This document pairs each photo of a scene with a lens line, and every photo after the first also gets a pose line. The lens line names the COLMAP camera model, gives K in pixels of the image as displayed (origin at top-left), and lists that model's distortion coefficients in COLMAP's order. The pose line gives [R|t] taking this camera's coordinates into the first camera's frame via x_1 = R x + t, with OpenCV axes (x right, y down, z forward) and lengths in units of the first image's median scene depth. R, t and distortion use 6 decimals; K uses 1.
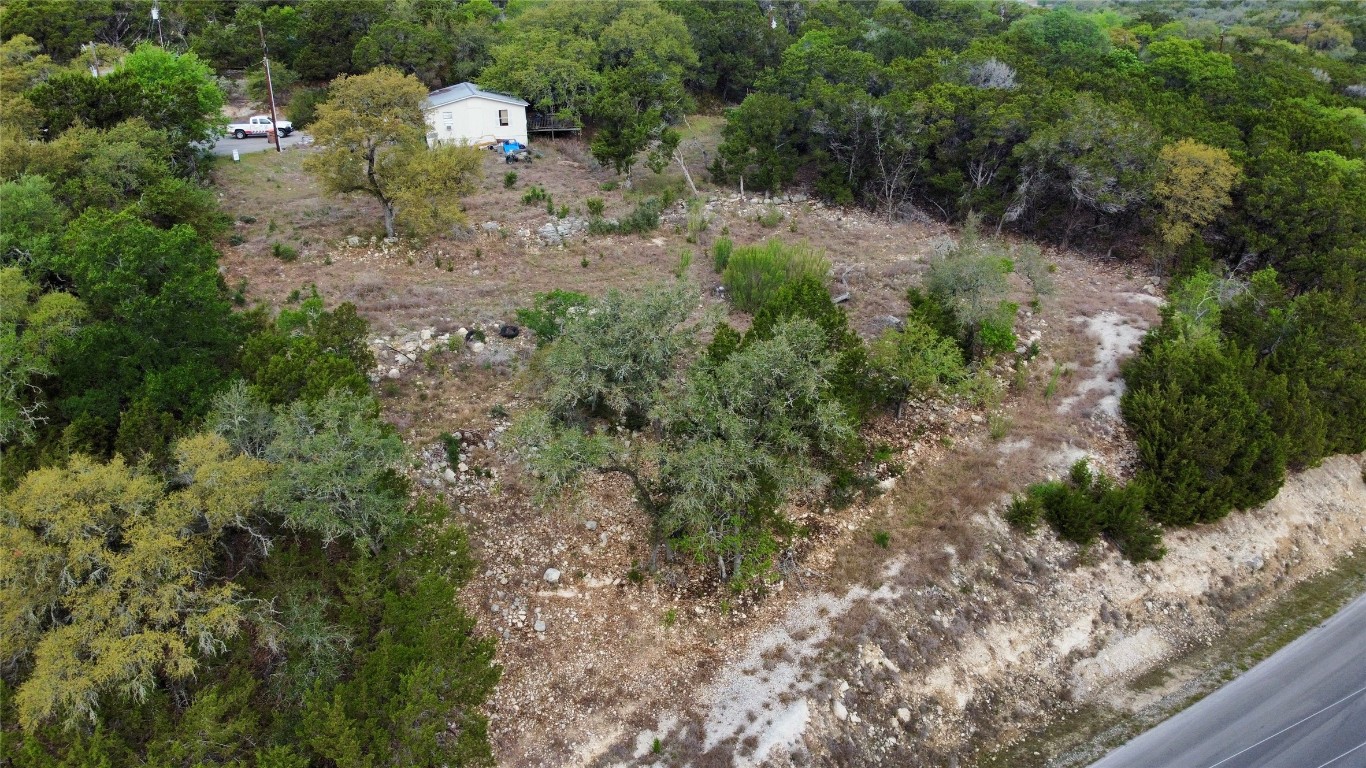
lens RADIAL K [[1033.9, 0, 678.2], [0, 1033.9, 386.5], [0, 0, 1]] dist [0.003354, -0.007945]
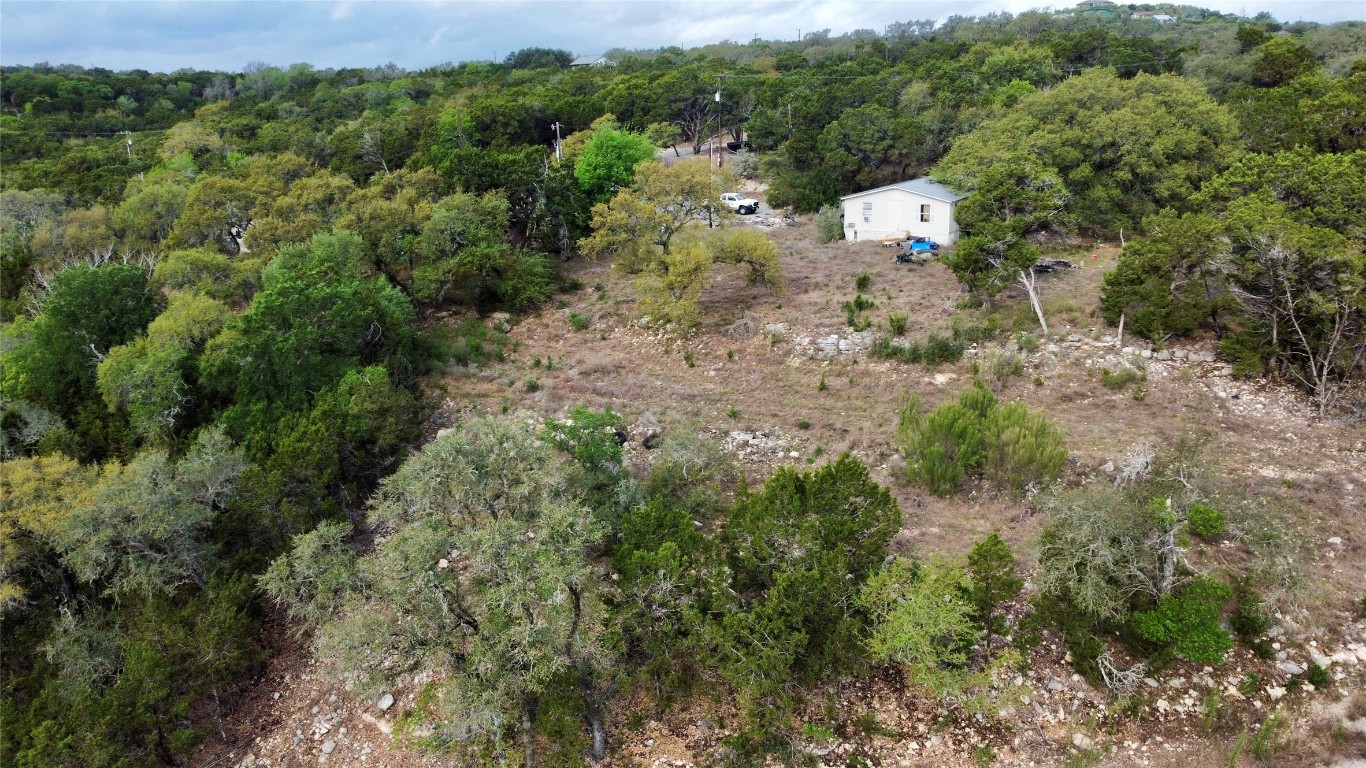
lens RADIAL K [[1033.9, 0, 678.2], [0, 1033.9, 386.5], [0, 0, 1]] dist [0.003354, -0.007945]
pose [[0.721095, 0.191407, -0.665872, 0.514375], [-0.234299, 0.971827, 0.025623, -0.145610], [0.652016, 0.137536, 0.745626, 0.355659]]
